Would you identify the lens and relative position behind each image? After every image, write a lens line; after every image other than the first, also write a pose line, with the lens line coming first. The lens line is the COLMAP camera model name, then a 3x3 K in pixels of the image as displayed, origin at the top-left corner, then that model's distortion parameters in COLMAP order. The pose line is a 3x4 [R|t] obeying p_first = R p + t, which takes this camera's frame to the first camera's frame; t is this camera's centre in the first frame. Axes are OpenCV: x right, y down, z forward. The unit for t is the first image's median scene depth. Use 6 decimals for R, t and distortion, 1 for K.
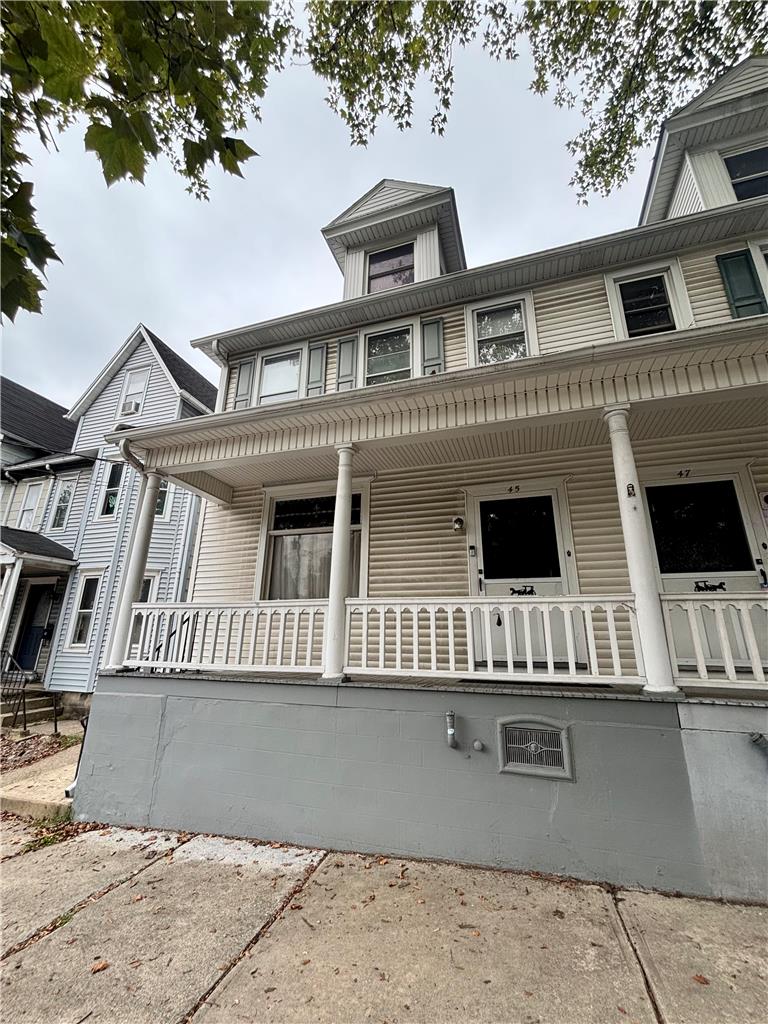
lens RADIAL K [[413.2, 0, 385.1], [0, 413.2, 509.5], [0, 0, 1]] dist [0.002206, 0.000096]
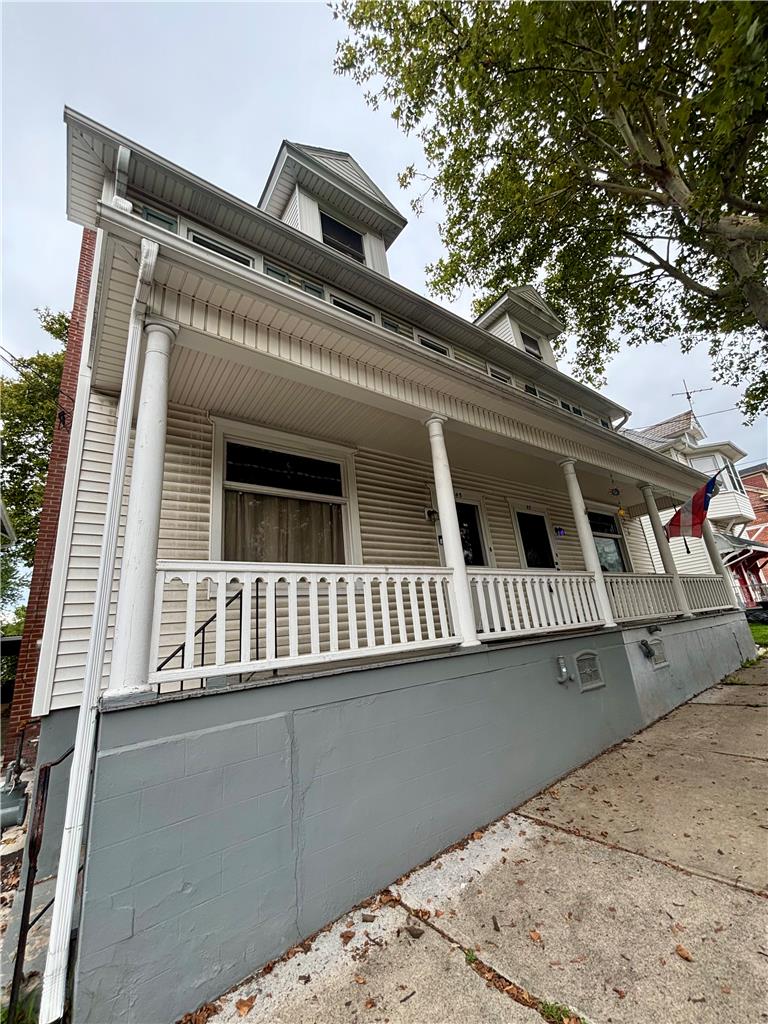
lens RADIAL K [[413.2, 0, 388.3], [0, 413.2, 513.2], [0, 0, 1]] dist [0.002206, 0.000096]
pose [[0.575642, 0.171898, 0.799430, -1.276547], [-0.135690, 0.984180, -0.113918, 0.281013], [-0.806365, -0.042898, 0.589860, 0.708246]]
